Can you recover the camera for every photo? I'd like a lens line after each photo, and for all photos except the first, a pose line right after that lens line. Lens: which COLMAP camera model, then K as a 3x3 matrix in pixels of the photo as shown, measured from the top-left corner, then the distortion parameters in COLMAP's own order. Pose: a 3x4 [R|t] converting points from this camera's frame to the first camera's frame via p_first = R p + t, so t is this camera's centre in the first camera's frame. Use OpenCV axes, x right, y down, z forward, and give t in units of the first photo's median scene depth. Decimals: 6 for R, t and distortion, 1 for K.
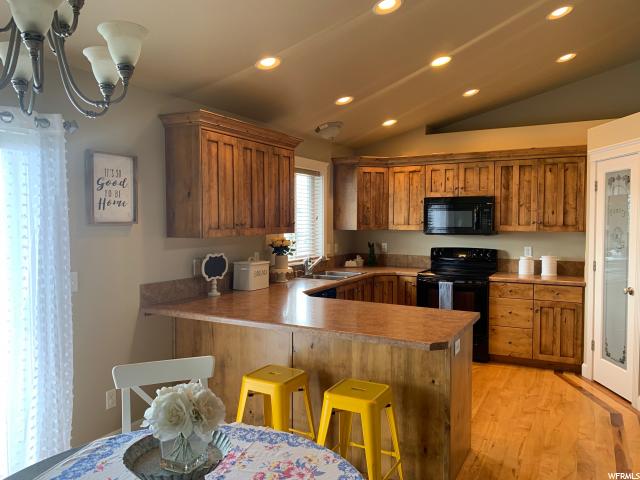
lens RADIAL K [[495.2, 0, 320.0], [0, 495.2, 240.0], [0, 0, 1]] dist [0.039543, -0.007975]
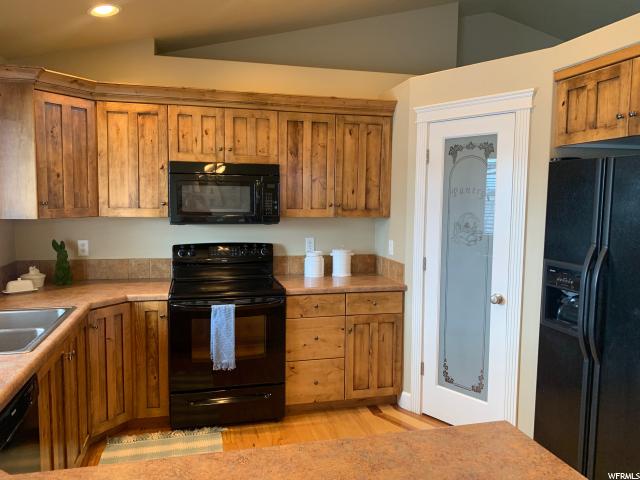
lens RADIAL K [[495.2, 0, 320.0], [0, 495.2, 240.0], [0, 0, 1]] dist [0.039543, -0.007975]
pose [[0.746149, -0.048616, 0.664001, -0.051983], [0.017439, 0.998415, 0.053505, -0.022870], [-0.665550, -0.028343, 0.745815, 0.476721]]
